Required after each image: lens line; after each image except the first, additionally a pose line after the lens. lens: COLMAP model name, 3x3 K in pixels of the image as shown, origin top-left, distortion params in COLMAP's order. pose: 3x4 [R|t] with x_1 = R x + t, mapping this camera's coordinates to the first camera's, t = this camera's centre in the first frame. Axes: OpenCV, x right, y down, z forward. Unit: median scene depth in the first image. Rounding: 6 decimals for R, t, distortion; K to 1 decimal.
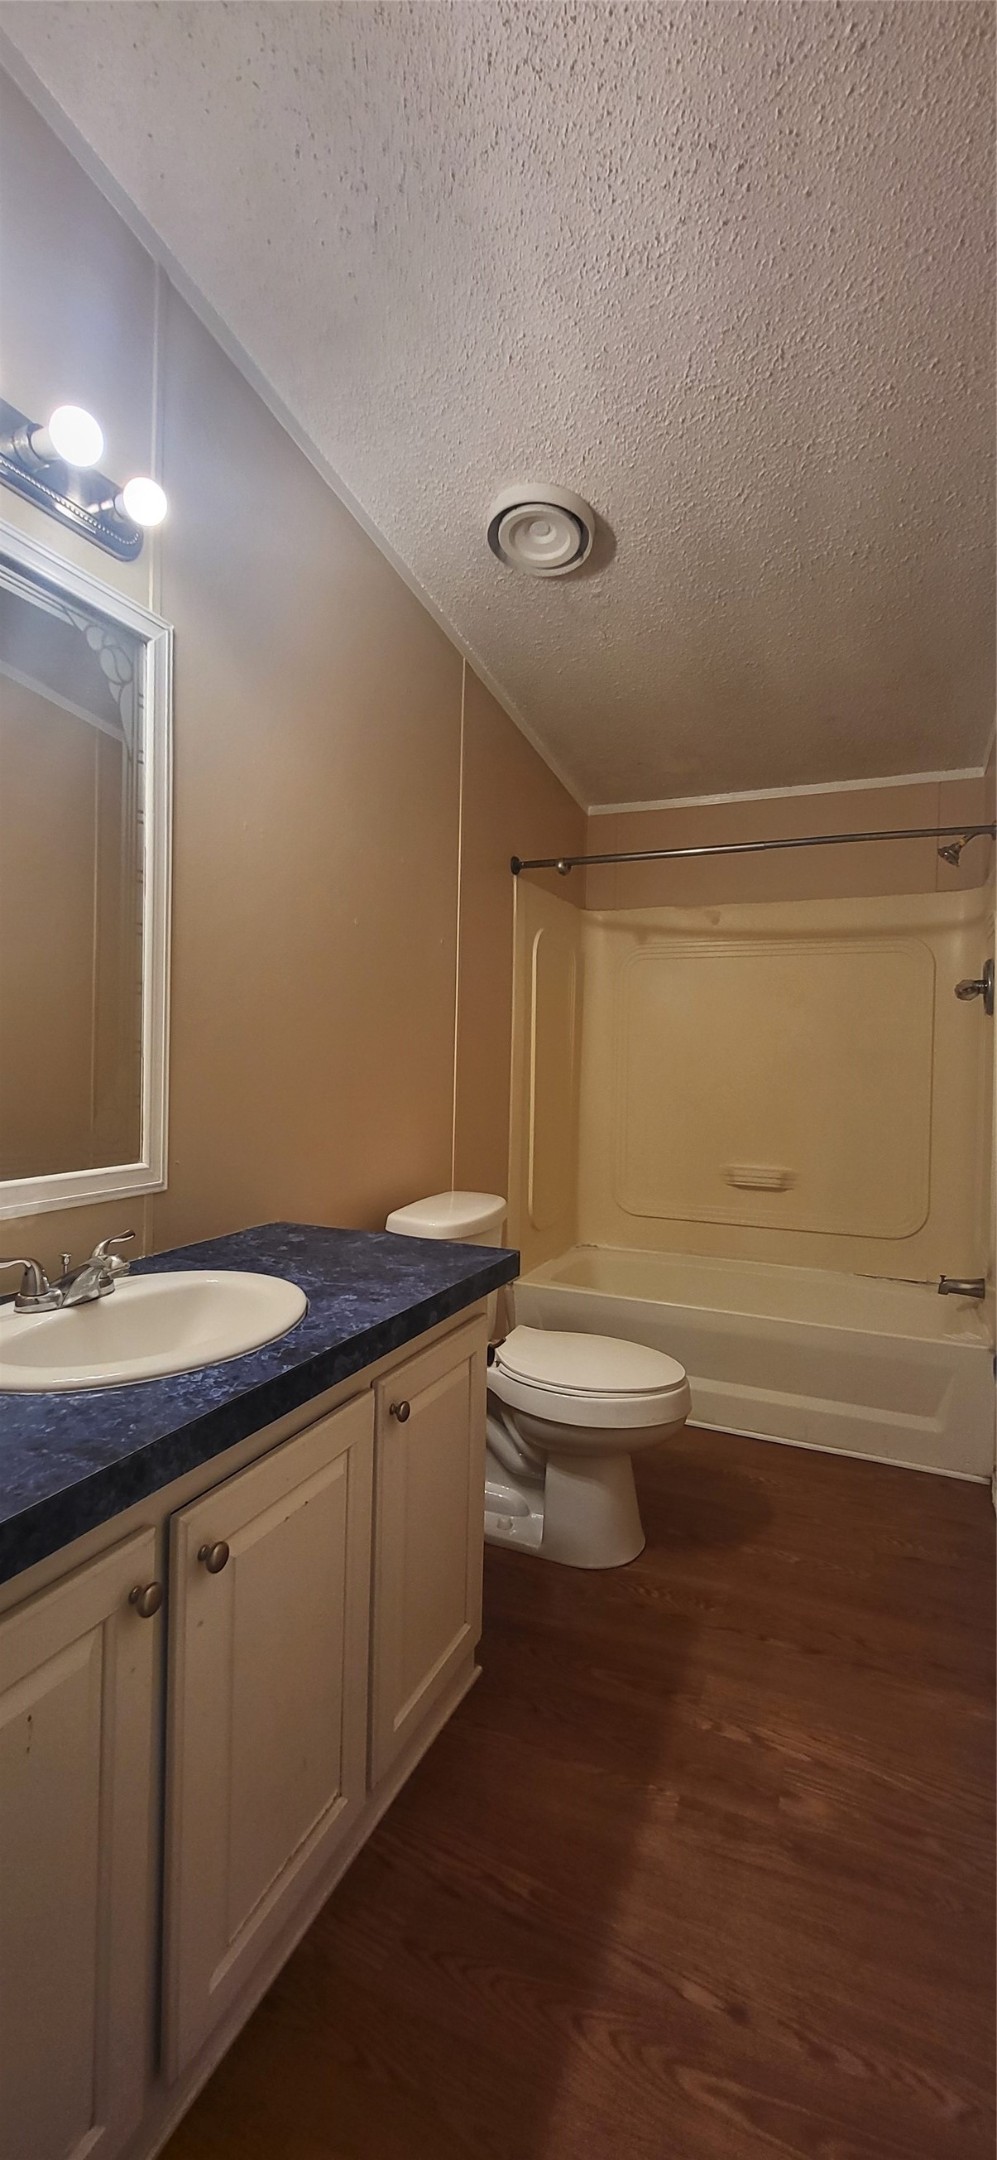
lens RADIAL K [[842.8, 0, 504.2], [0, 842.8, 1072.2], [0, 0, 1]] dist [-0.001536, 0.001063]
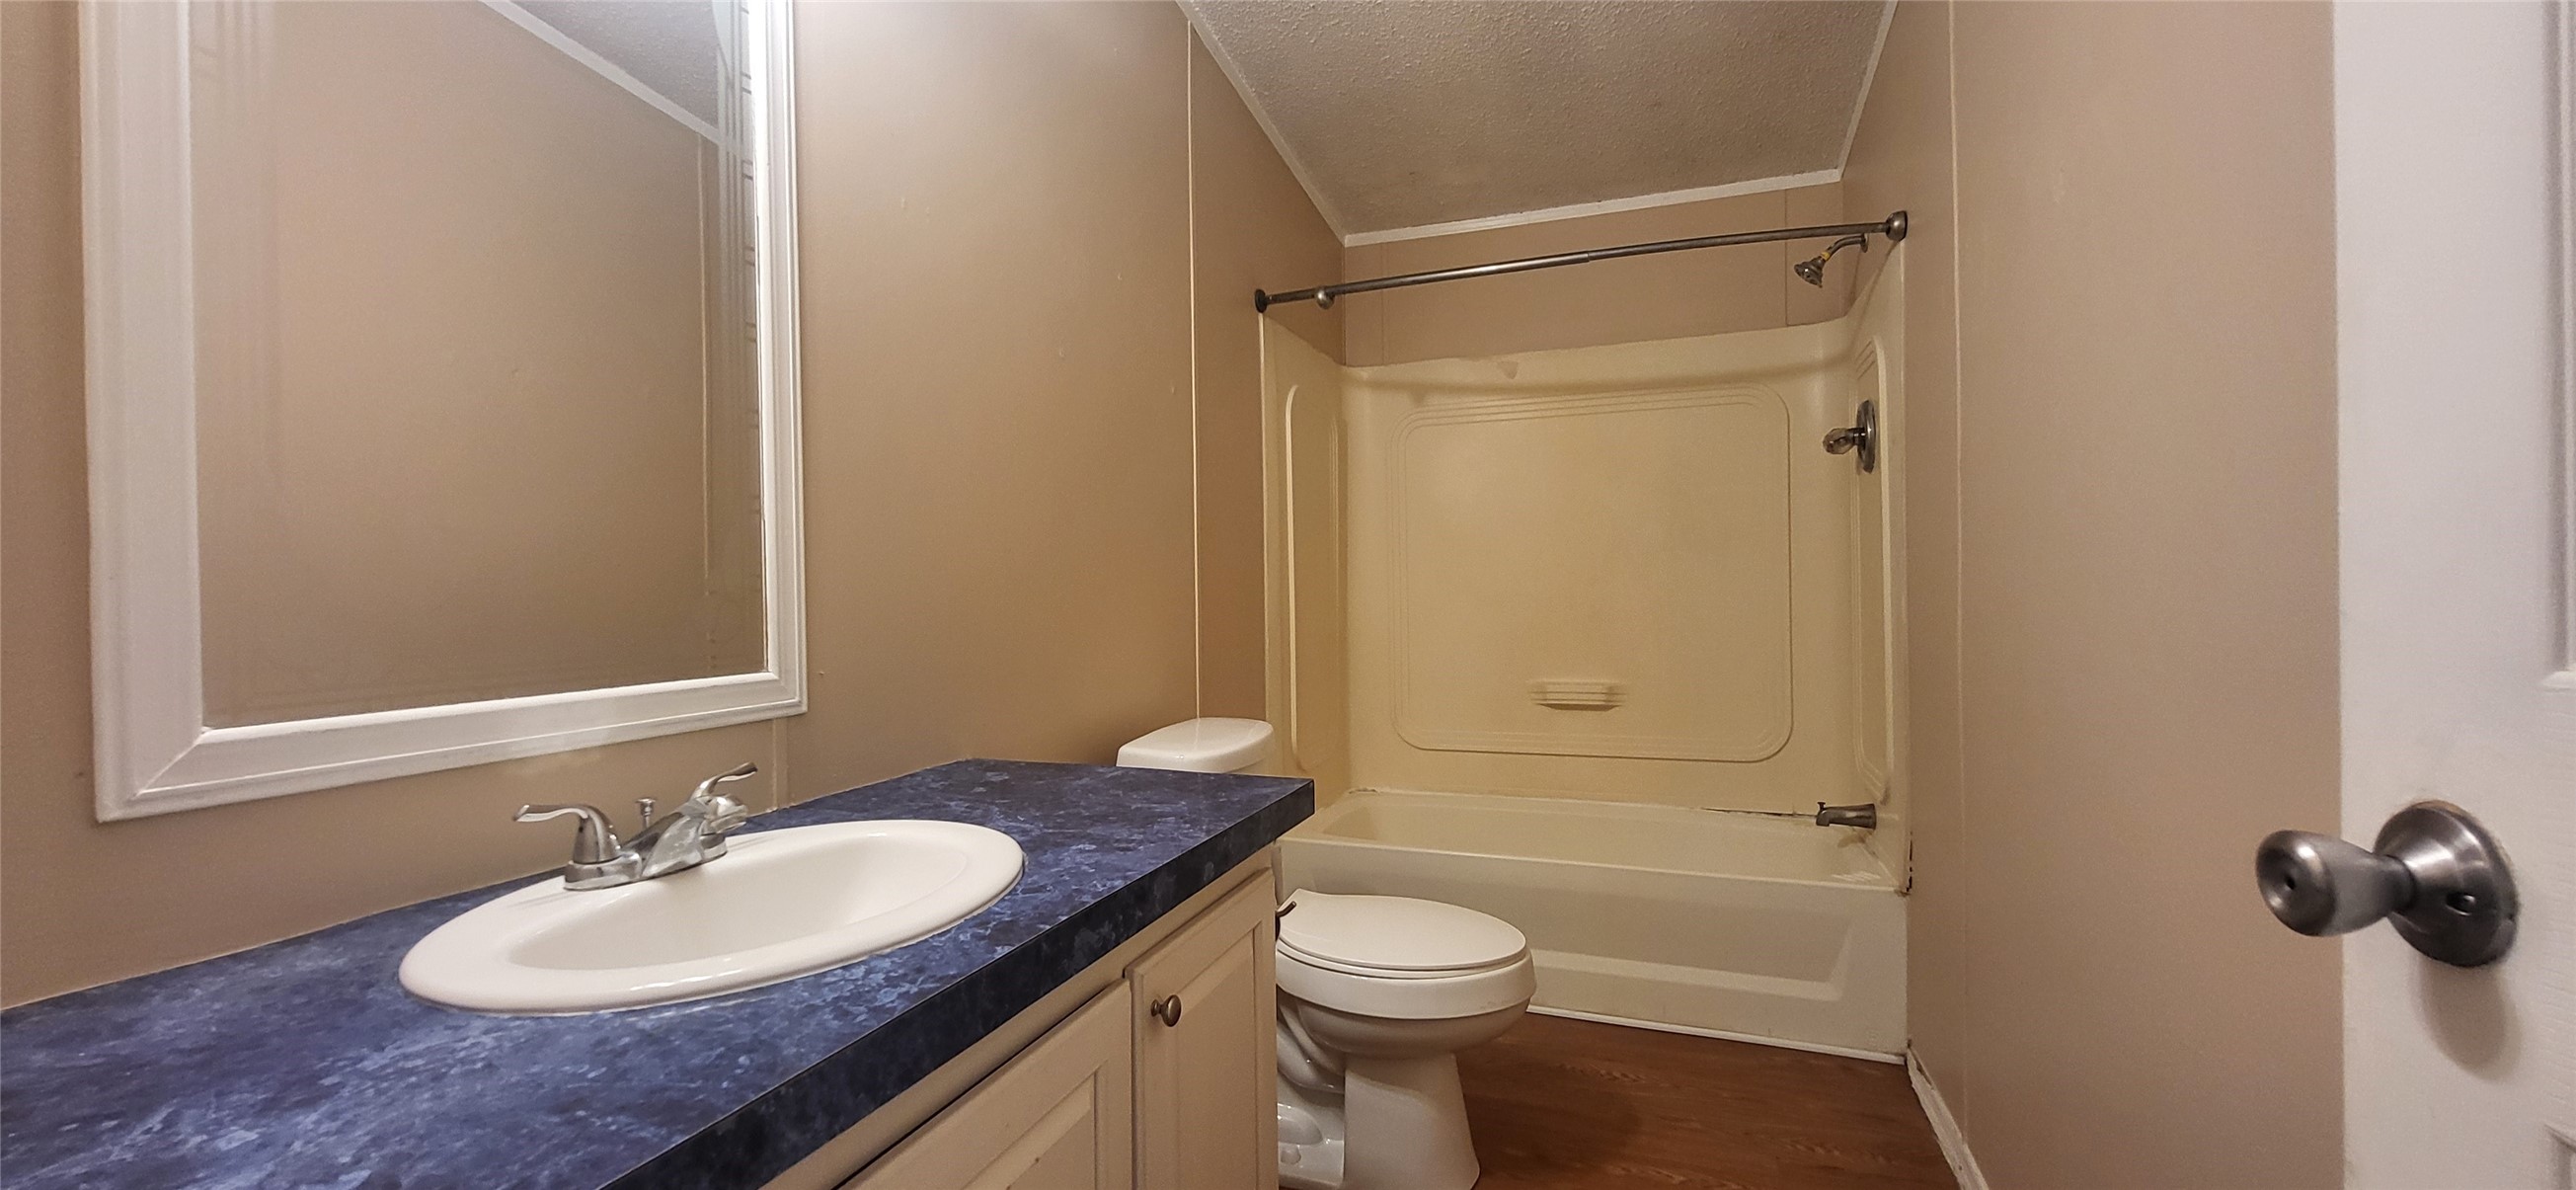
lens RADIAL K [[1005.2, 0, 1284.2], [0, 1005.2, 602.0], [0, 0, 1]] dist [-0.001536, 0.001063]
pose [[0.997850, -0.034399, 0.055784, -0.038232], [0.034434, 0.999407, 0.000346, 0.046539], [-0.055763, 0.001575, 0.998443, 0.113543]]
